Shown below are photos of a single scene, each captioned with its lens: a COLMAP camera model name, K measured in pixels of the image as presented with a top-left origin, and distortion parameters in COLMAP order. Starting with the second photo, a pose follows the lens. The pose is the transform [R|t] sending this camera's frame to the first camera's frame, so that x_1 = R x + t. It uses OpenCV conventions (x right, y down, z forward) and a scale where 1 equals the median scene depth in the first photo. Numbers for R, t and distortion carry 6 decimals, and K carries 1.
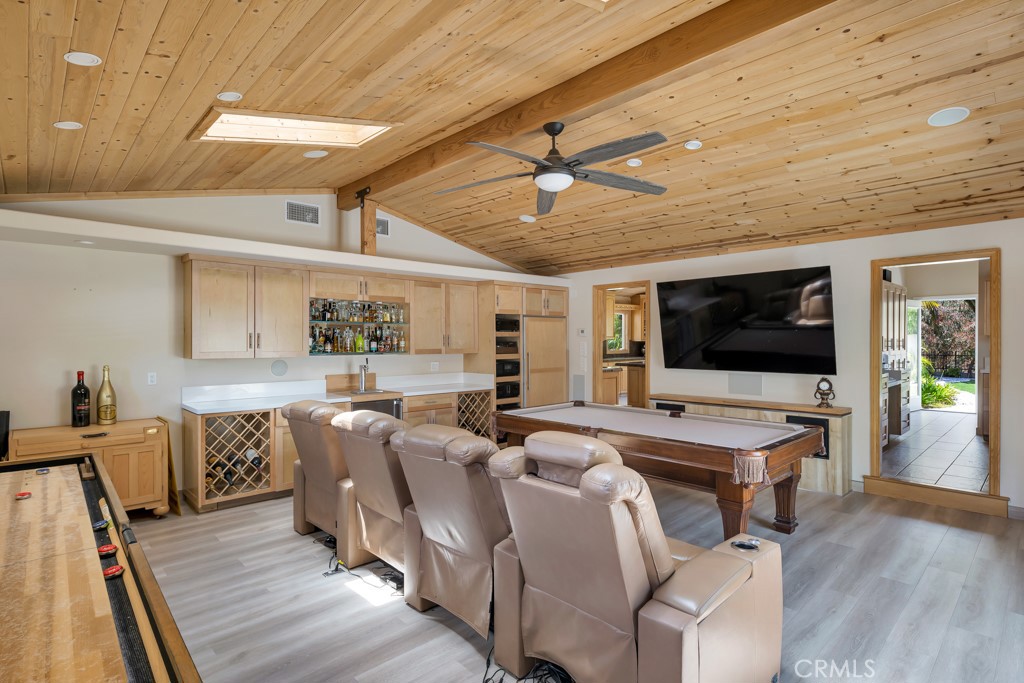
lens RADIAL K [[508.5, 0, 514.2], [0, 508.5, 343.0], [0, 0, 1]] dist [-0.003029, -0.000418]
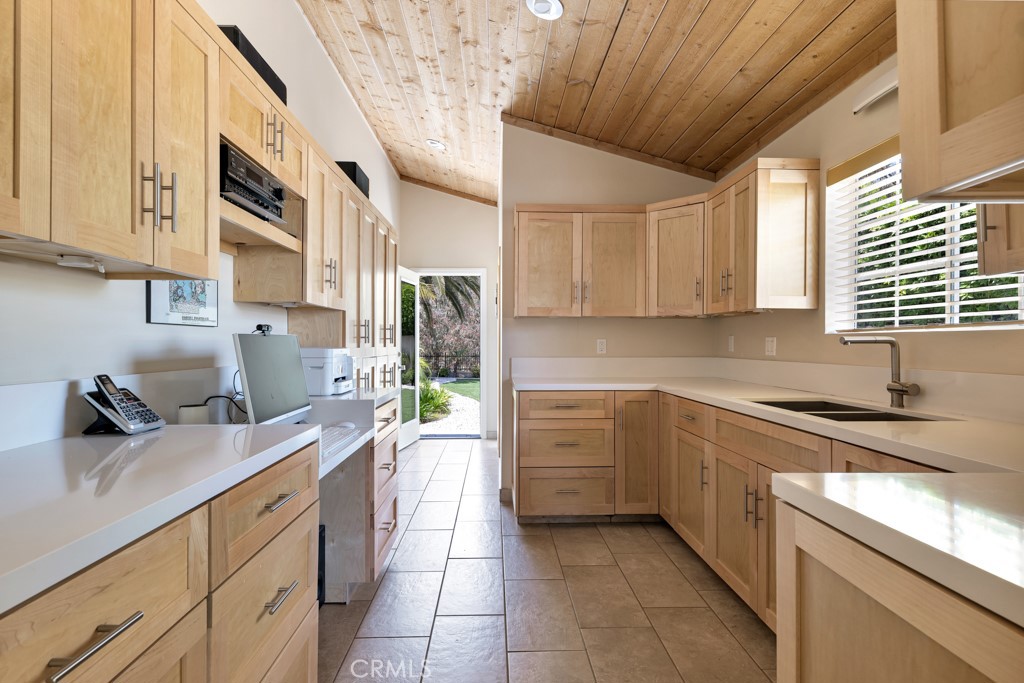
lens RADIAL K [[536.6, 0, 512.1], [0, 536.6, 338.9], [0, 0, 1]] dist [-0.001712, 0.000571]
pose [[0.662227, 0.010583, 0.749229, 0.550867], [-0.000568, 0.999907, -0.013622, 0.017008], [-0.749303, 0.008595, 0.662171, 0.686021]]
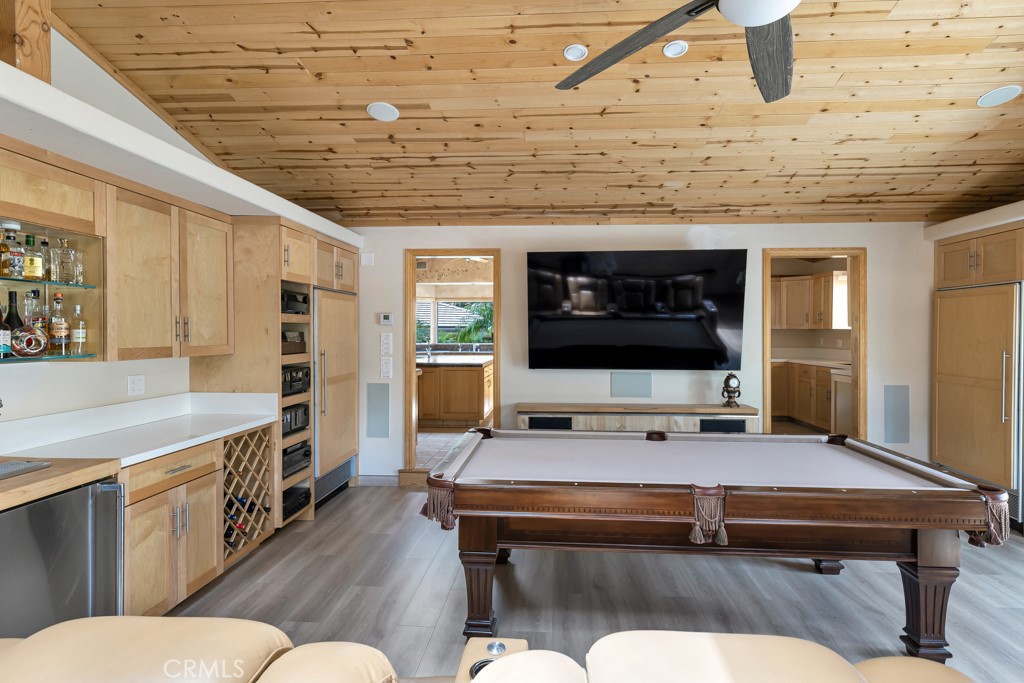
lens RADIAL K [[536.6, 0, 520.6], [0, 536.6, 335.8], [0, 0, 1]] dist [-0.001712, 0.000571]
pose [[0.740588, 0.000885, 0.671959, -0.239105], [-0.001398, 0.999999, 0.000224, 0.001132], [-0.671958, -0.001105, 0.740588, 0.429743]]
